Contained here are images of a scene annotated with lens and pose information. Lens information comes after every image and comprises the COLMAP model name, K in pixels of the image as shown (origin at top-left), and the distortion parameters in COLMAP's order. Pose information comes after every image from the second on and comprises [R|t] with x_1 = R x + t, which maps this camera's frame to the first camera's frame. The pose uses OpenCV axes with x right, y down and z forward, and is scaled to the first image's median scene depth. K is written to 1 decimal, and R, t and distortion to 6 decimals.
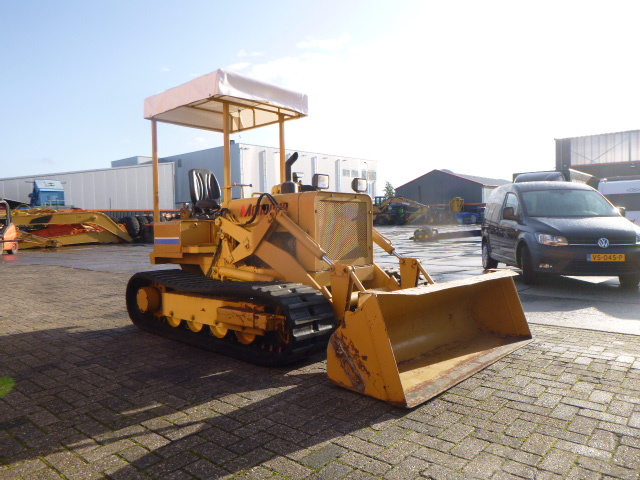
lens RADIAL K [[478.2, 0, 321.9], [0, 478.2, 240.8], [0, 0, 1]] dist [-0.029923, -0.006048]
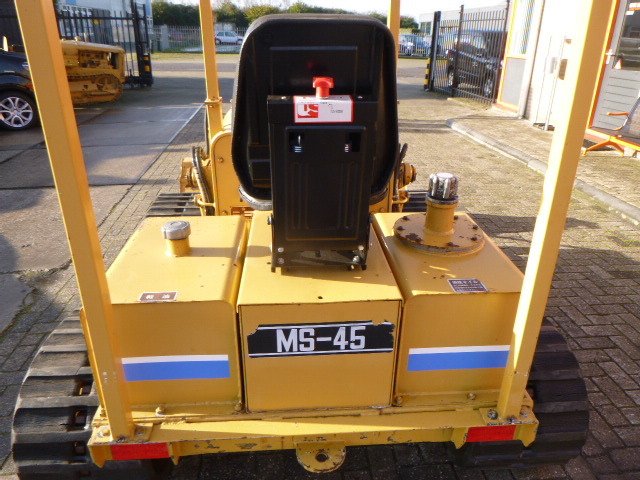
lens RADIAL K [[472.2, 0, 331.1], [0, 472.2, 242.5], [0, 0, 1]] dist [-0.030389, -0.005580]
pose [[-0.736751, -0.279562, 0.615665, -0.254268], [0.017308, 0.902430, 0.430489, -0.100684], [-0.675943, 0.327819, -0.660027, 0.747367]]
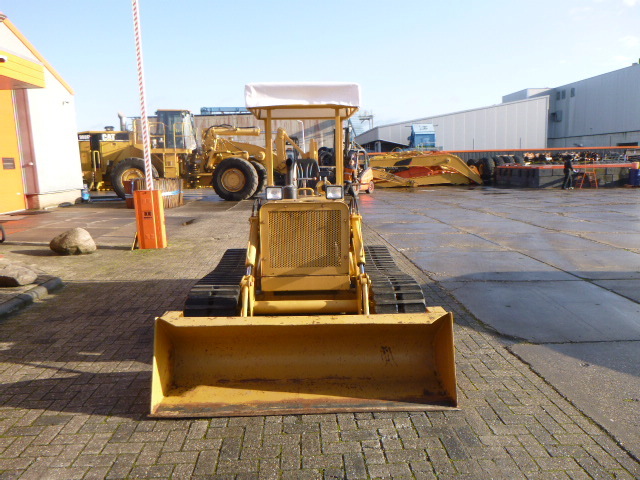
lens RADIAL K [[478.2, 0, 321.9], [0, 478.2, 240.8], [0, 0, 1]] dist [-0.029923, -0.006048]
pose [[0.697112, 0.119458, -0.706941, 0.388441], [-0.020107, 0.988891, 0.147274, -0.083219], [0.716681, -0.088452, 0.691770, 0.157941]]
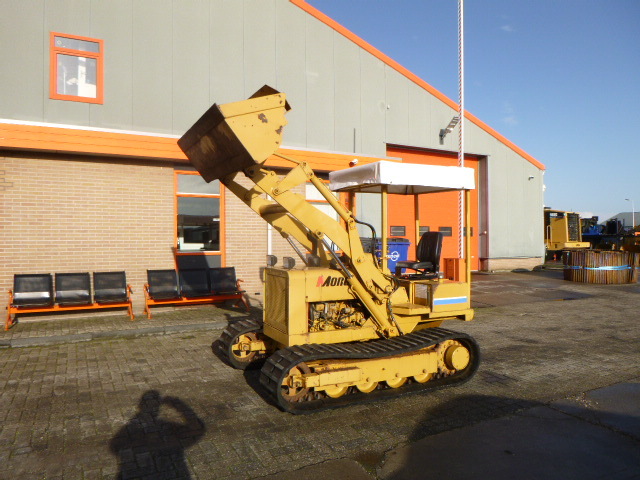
lens RADIAL K [[478.2, 0, 321.9], [0, 478.2, 240.8], [0, 0, 1]] dist [-0.029923, -0.006048]
pose [[-0.359582, 0.024791, -0.932784, 0.584597], [-0.032703, 0.998698, 0.039150, -0.111829], [0.932540, 0.044583, -0.358303, 0.776672]]
